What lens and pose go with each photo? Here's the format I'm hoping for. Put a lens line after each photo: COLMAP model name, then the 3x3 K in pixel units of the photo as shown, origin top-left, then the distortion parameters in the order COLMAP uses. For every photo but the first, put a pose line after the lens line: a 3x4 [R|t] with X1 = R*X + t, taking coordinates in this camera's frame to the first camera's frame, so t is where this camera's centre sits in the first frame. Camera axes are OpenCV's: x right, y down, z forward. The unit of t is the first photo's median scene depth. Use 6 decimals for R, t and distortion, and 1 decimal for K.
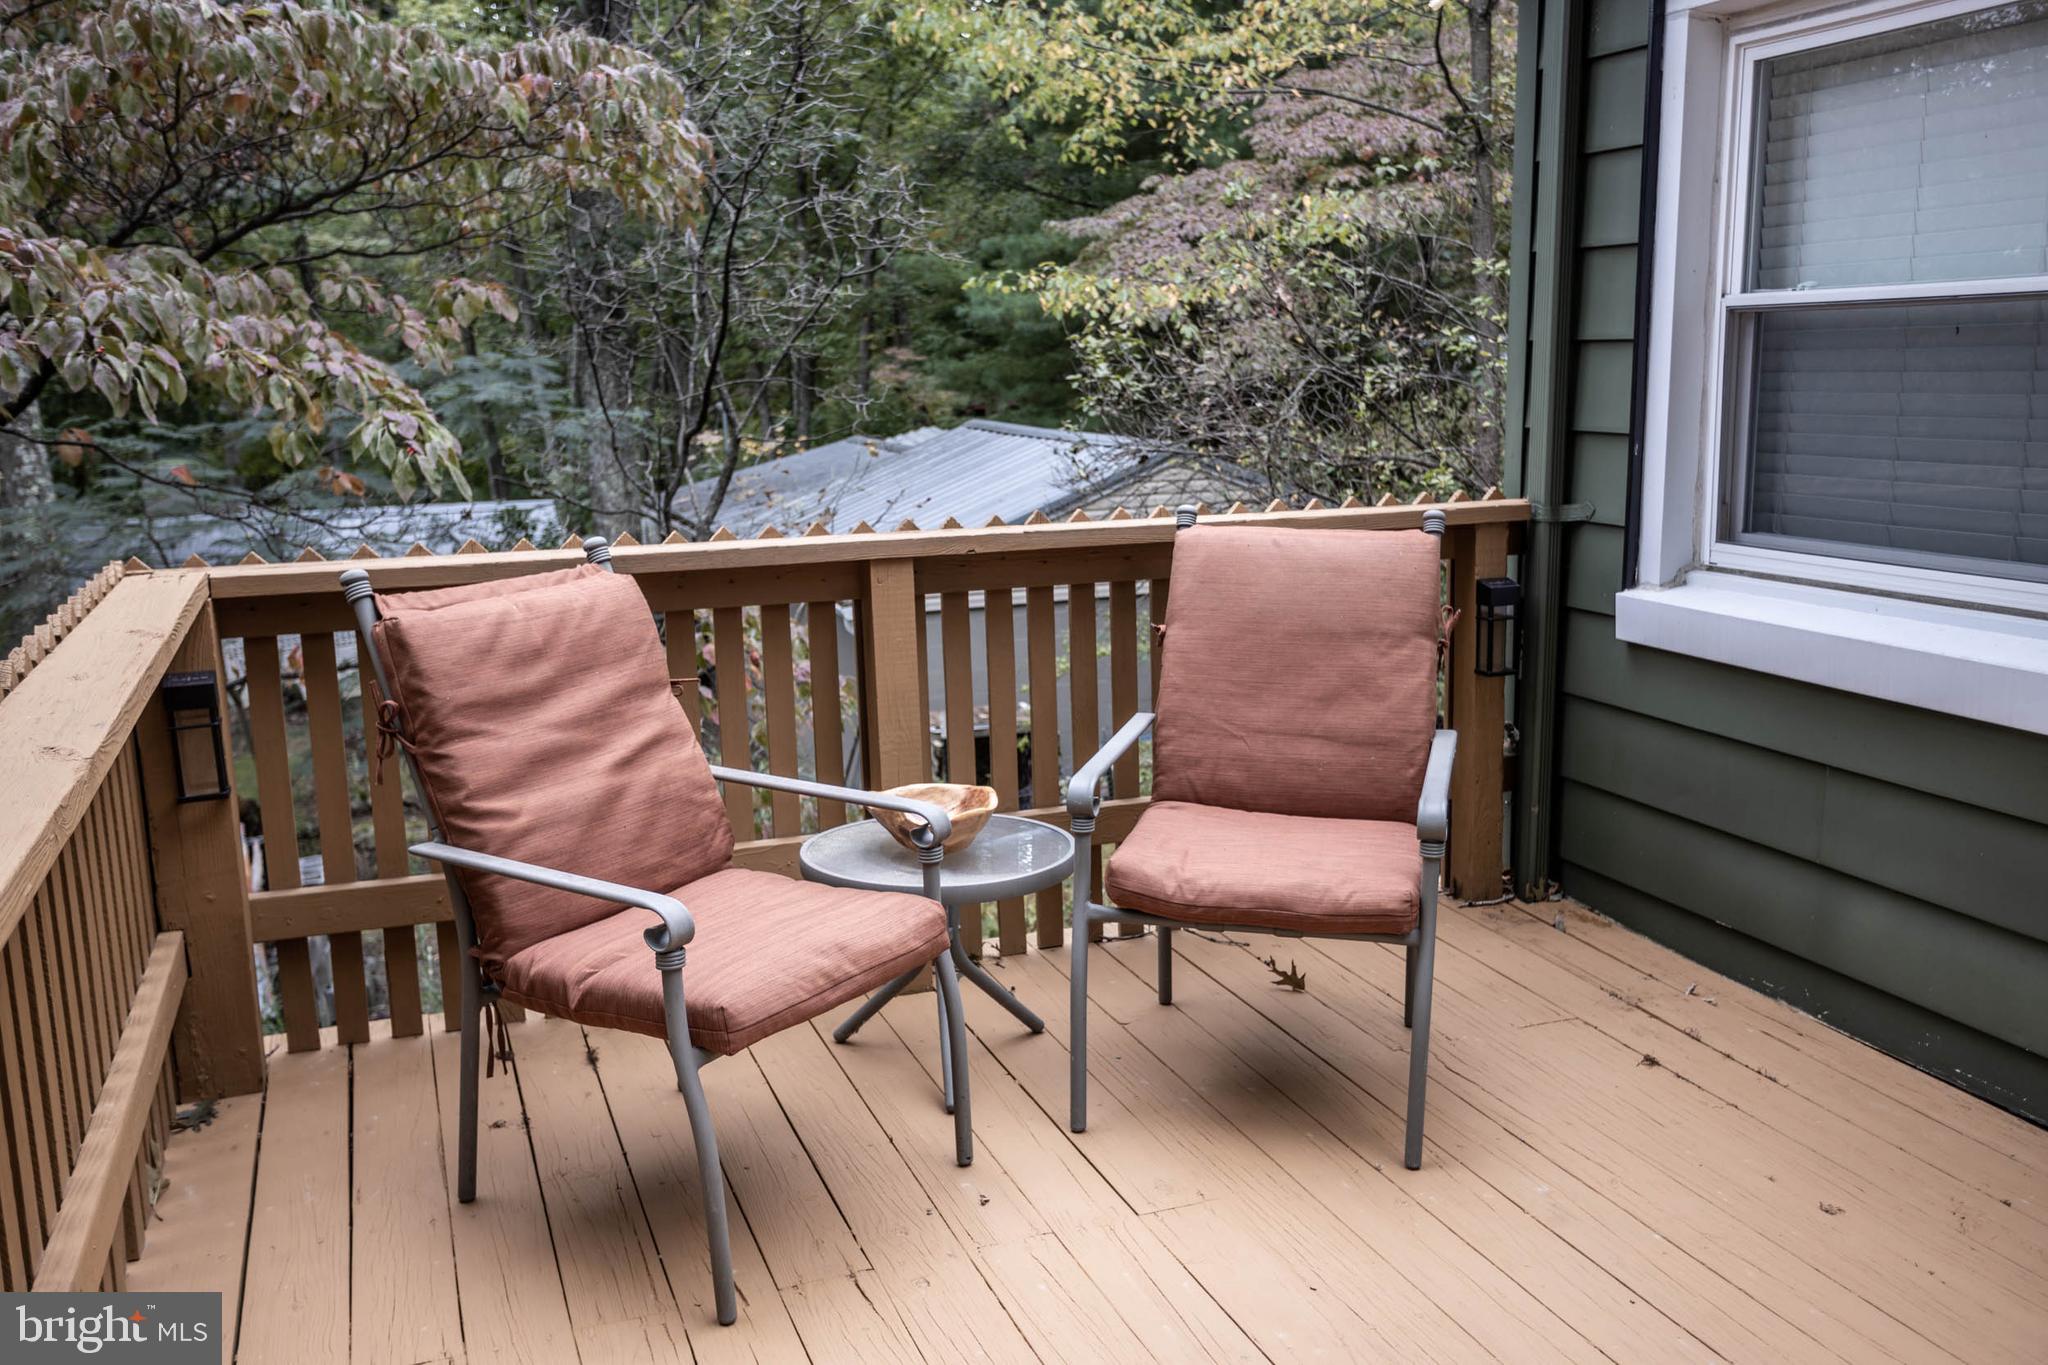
lens RADIAL K [[1769.6, 0, 1024.0], [0, 1769.6, 682.5], [0, 0, 1]] dist [0.024499, 0.002834]
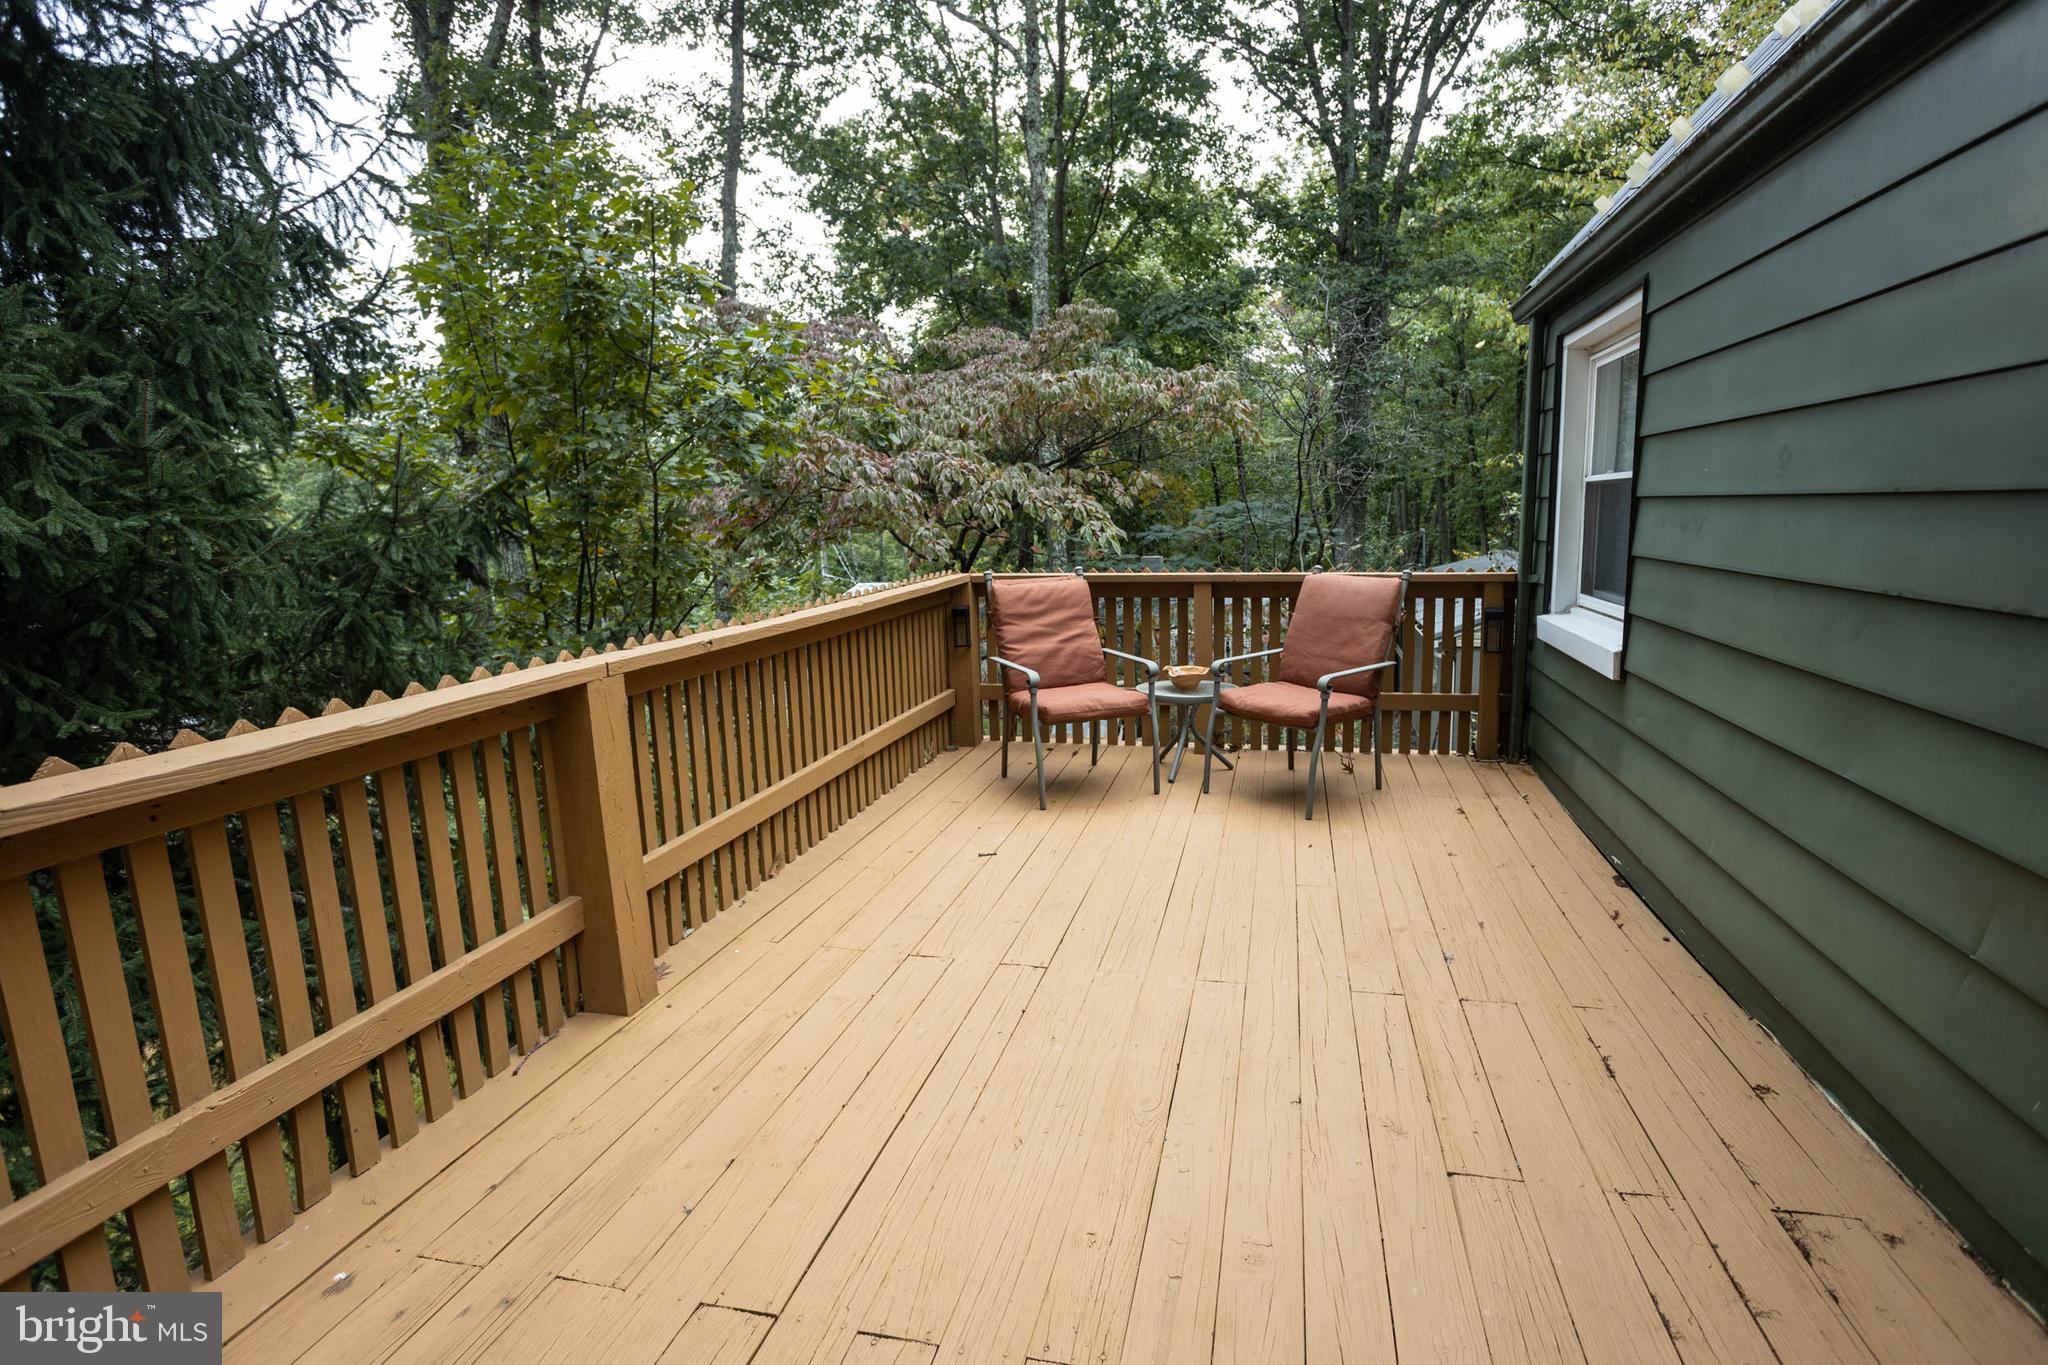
lens RADIAL K [[1011.3, 0, 1040.7], [0, 1011.3, 678.6], [0, 0, 1]] dist [-0.045993, 0.028672]
pose [[0.829570, 0.095005, -0.550262, 0.589275], [-0.097867, 0.994904, 0.024231, 0.062014], [0.549760, 0.033752, 0.834641, -0.378969]]
